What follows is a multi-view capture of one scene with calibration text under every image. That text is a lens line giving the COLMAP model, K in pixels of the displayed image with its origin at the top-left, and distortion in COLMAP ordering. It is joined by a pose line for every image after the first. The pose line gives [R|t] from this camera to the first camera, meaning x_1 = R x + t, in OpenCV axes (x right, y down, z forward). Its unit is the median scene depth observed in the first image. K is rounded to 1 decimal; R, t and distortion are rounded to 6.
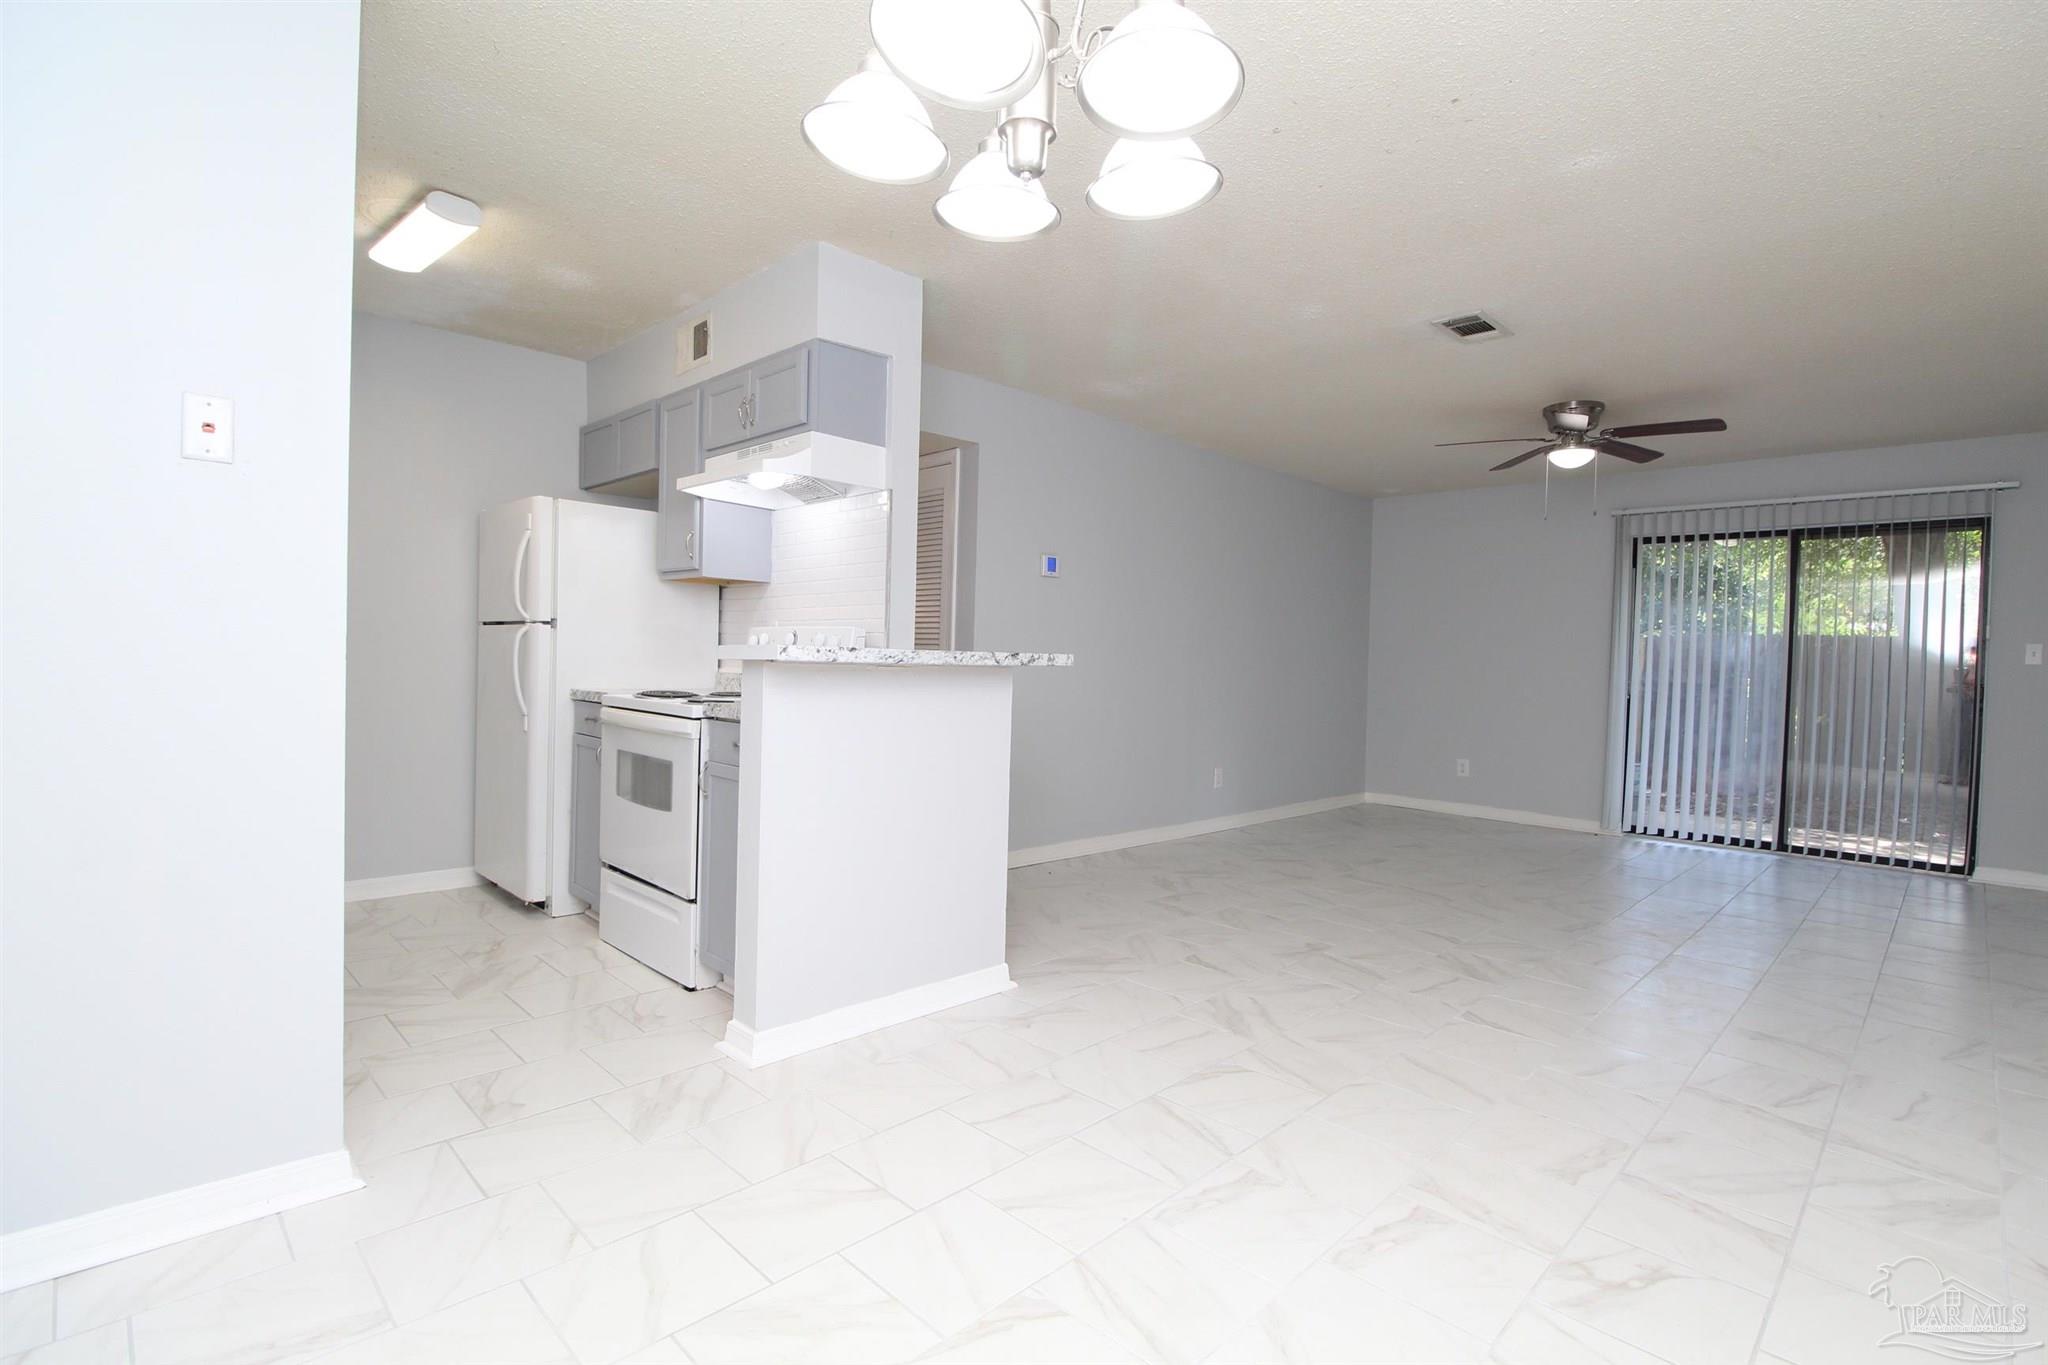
lens RADIAL K [[949.5, 0, 1045.9], [0, 949.5, 678.5], [0, 0, 1]] dist [-0.000825, -0.013863]
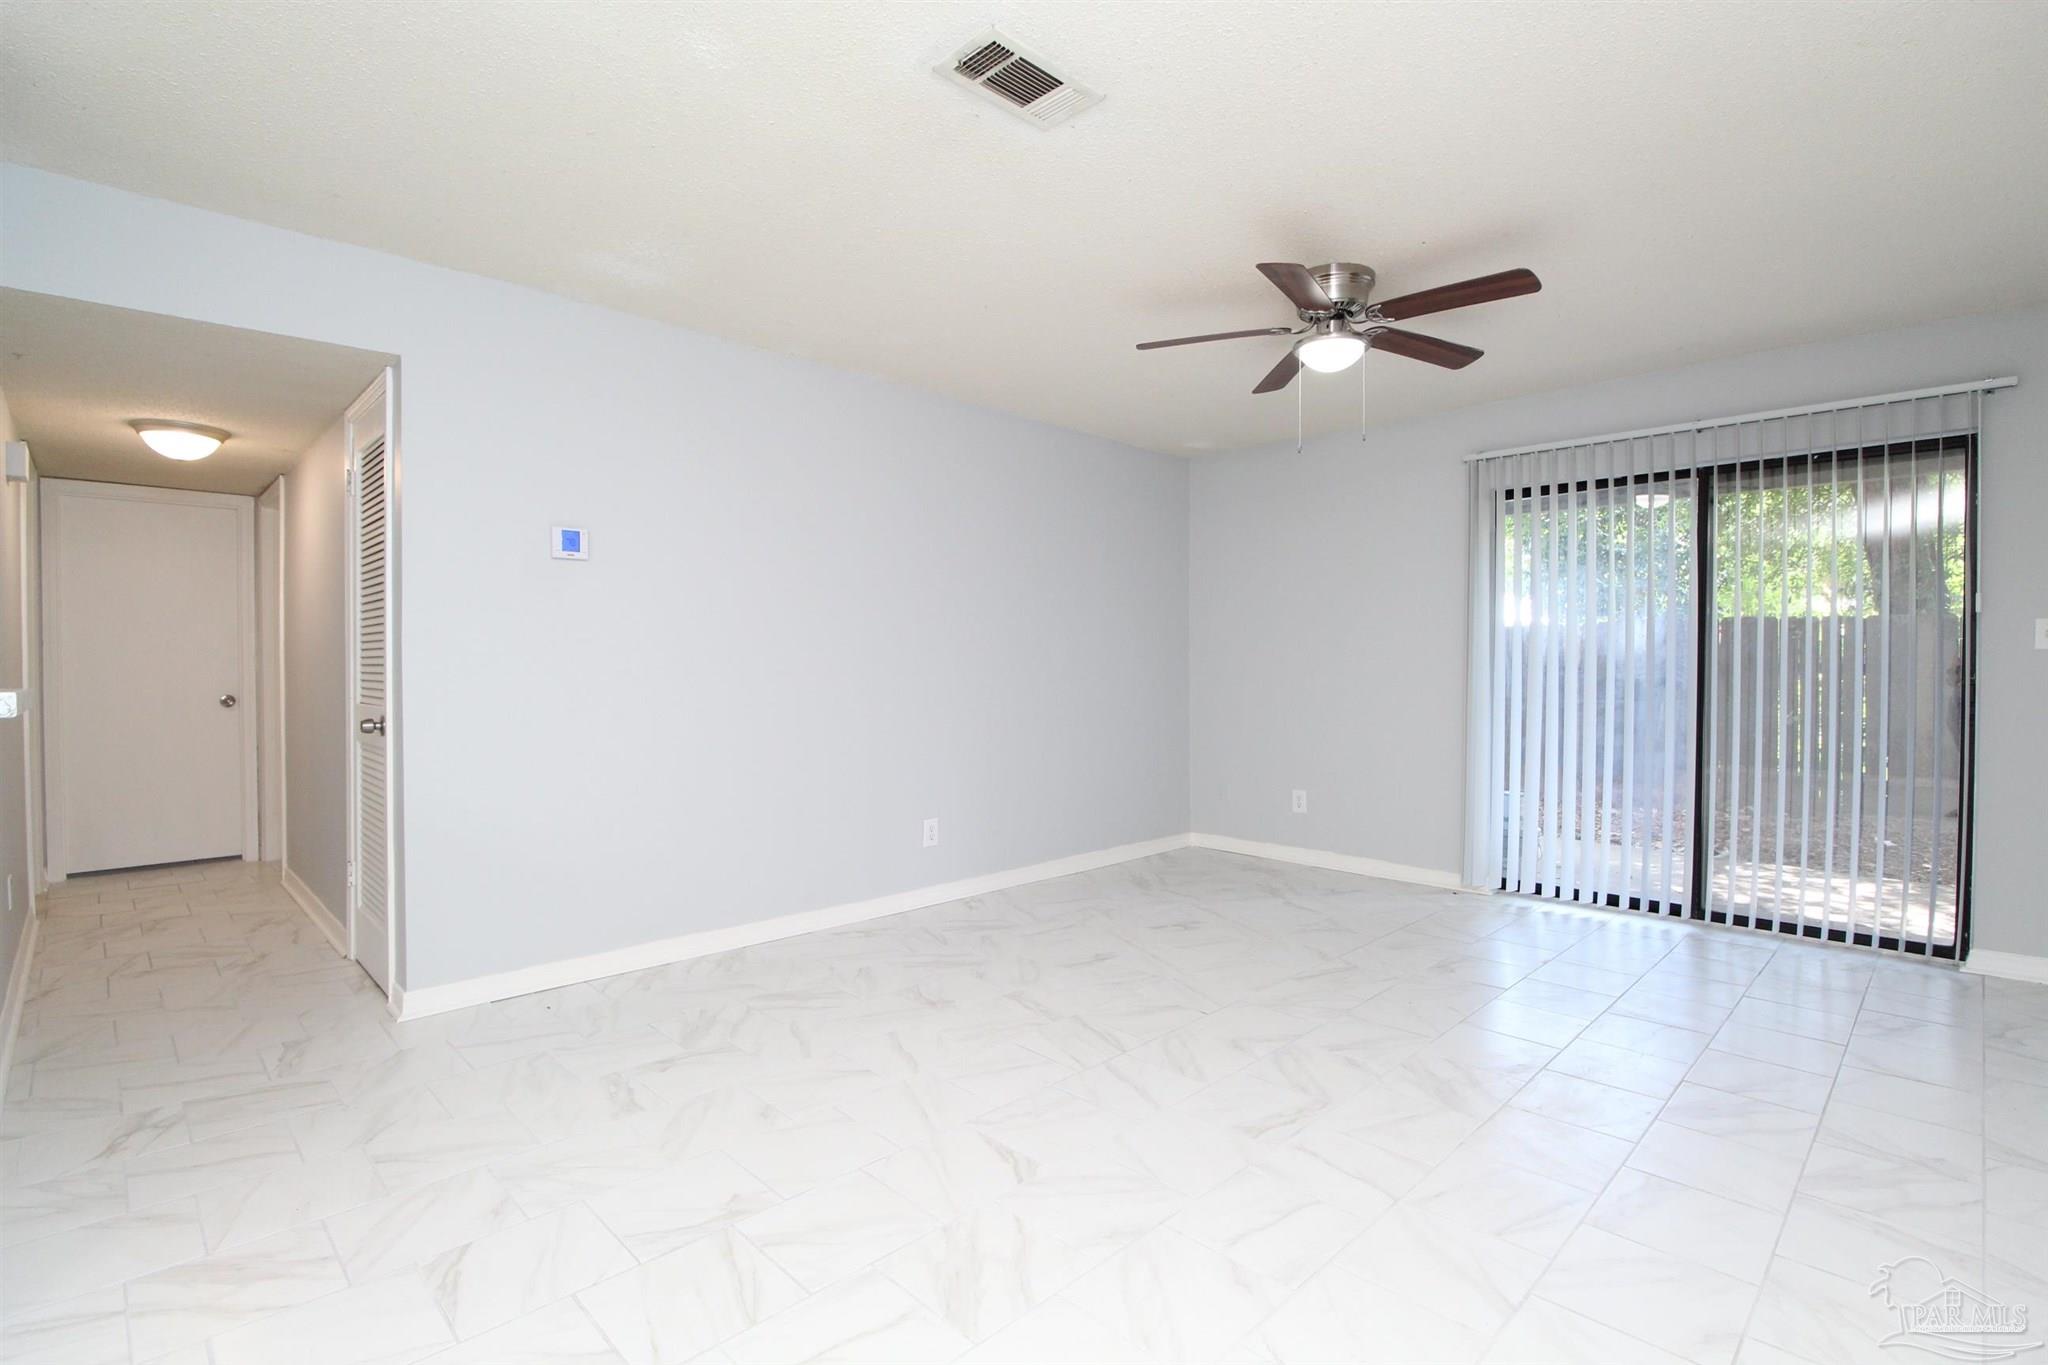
lens RADIAL K [[947.5, 0, 1054.6], [0, 947.5, 681.5], [0, 0, 1]] dist [0.000319, -0.009913]
pose [[0.999599, -0.028234, 0.002096, 0.315454], [0.028242, 0.999595, -0.003617, -0.007645], [-0.001994, 0.003675, 0.999991, 0.302105]]
